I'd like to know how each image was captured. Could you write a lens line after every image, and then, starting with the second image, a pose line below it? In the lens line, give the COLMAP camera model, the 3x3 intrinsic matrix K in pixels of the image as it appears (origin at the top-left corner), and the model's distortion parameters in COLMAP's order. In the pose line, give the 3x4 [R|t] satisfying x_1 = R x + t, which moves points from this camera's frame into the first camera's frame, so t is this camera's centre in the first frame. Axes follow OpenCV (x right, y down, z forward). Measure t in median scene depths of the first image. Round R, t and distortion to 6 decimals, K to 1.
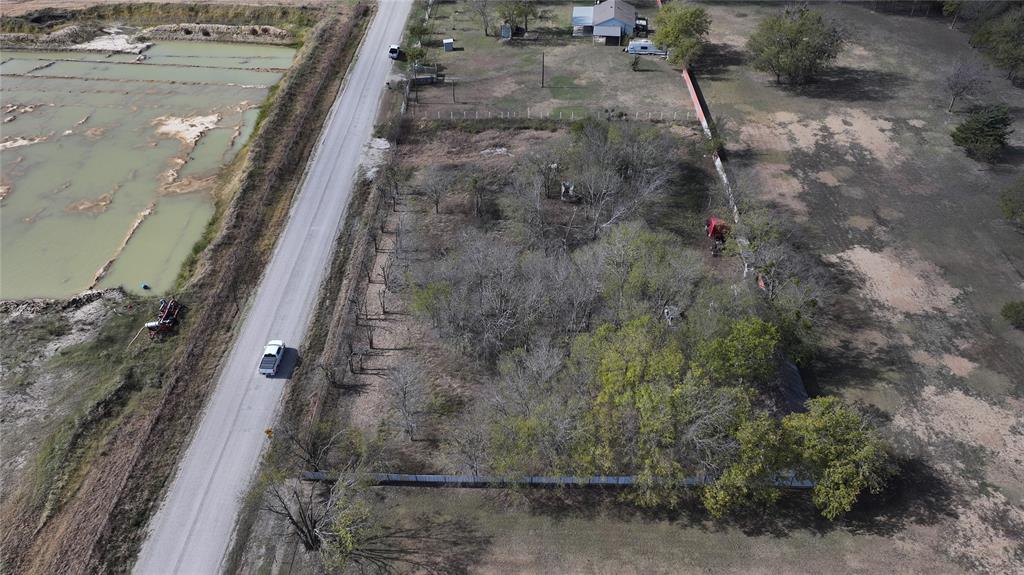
lens RADIAL K [[825.8, 0, 513.7], [0, 825.8, 284.9], [0, 0, 1]] dist [0.002774, -0.002141]
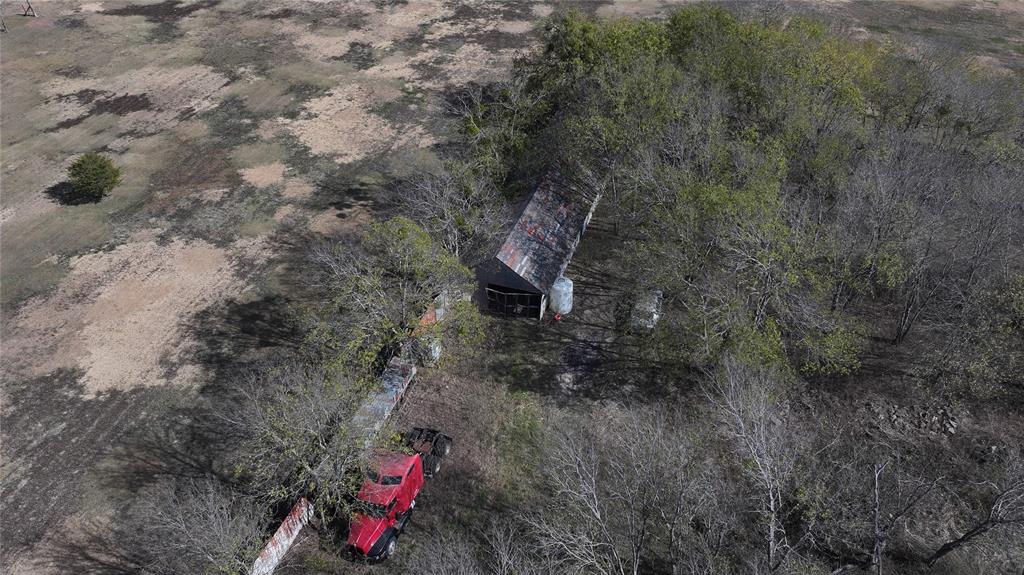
lens RADIAL K [[825.8, 0, 514.5], [0, 825.8, 292.7], [0, 0, 1]] dist [0.002774, -0.002141]
pose [[-0.951353, -0.185399, 0.246077, 0.129656], [0.190332, 0.274413, 0.942588, -0.390946], [-0.242282, 0.943570, -0.225776, 0.979638]]
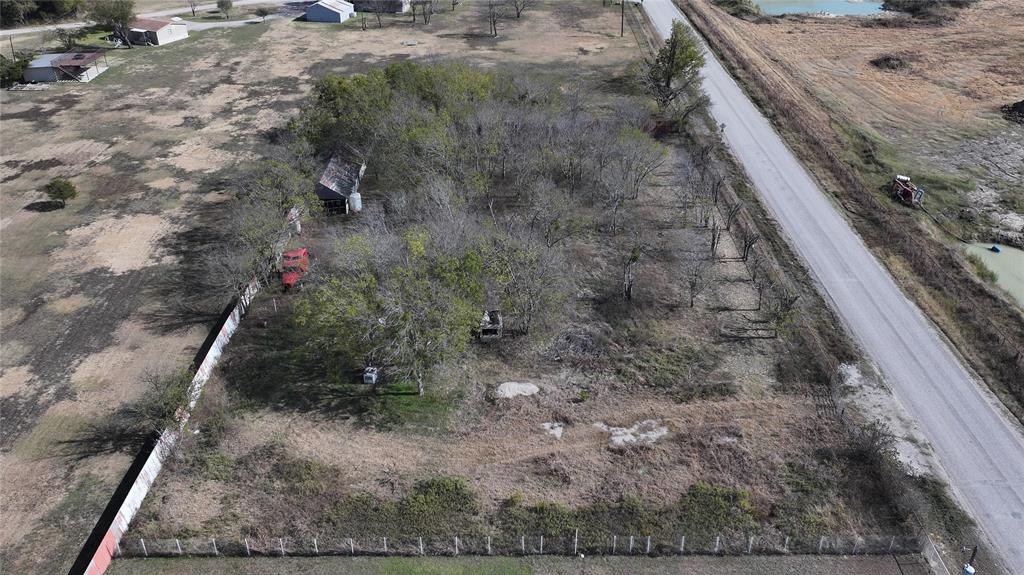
lens RADIAL K [[825.8, 0, 512.2], [0, 825.8, 286.0], [0, 0, 1]] dist [0.002774, -0.002141]
pose [[-0.999795, 0.017605, -0.009998, 0.059949], [-0.002450, 0.384962, 0.922929, -0.734686], [0.020097, 0.922765, -0.384839, 1.291770]]
